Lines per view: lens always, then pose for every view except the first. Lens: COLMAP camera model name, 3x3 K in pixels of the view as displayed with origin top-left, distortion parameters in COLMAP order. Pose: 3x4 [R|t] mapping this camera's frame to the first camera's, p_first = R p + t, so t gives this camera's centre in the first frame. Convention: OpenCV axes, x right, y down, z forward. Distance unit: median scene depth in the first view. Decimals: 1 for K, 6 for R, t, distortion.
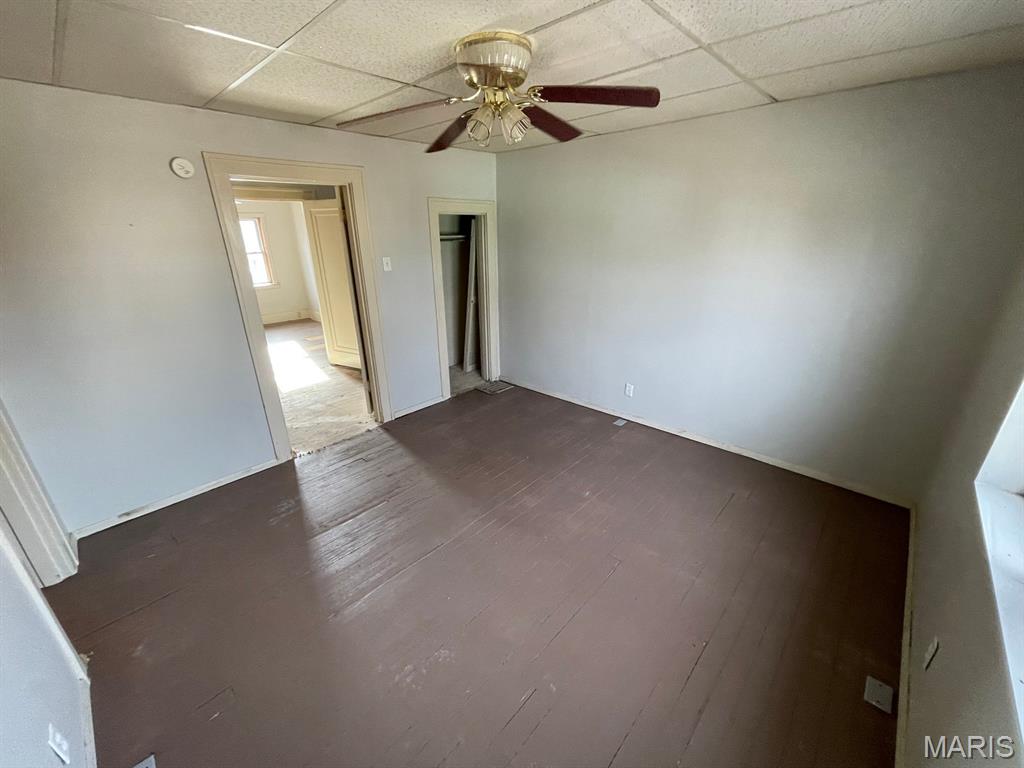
lens RADIAL K [[410.7, 0, 510.0], [0, 410.7, 389.3], [0, 0, 1]] dist [-0.001215, 0.000253]
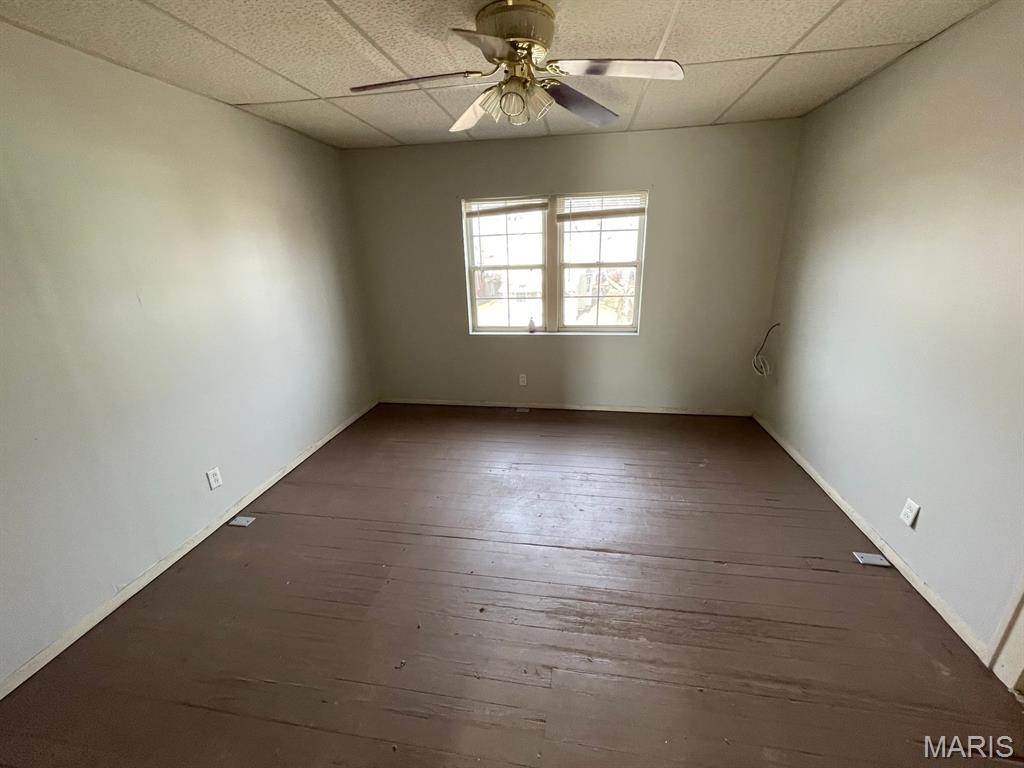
lens RADIAL K [[410.7, 0, 510.0], [0, 410.7, 389.3], [0, 0, 1]] dist [-0.001215, 0.000253]
pose [[-0.553990, -0.248800, 0.794477, -0.569155], [0.337690, 0.805115, 0.487603, -0.344418], [-0.760960, 0.538414, -0.362008, 1.028016]]
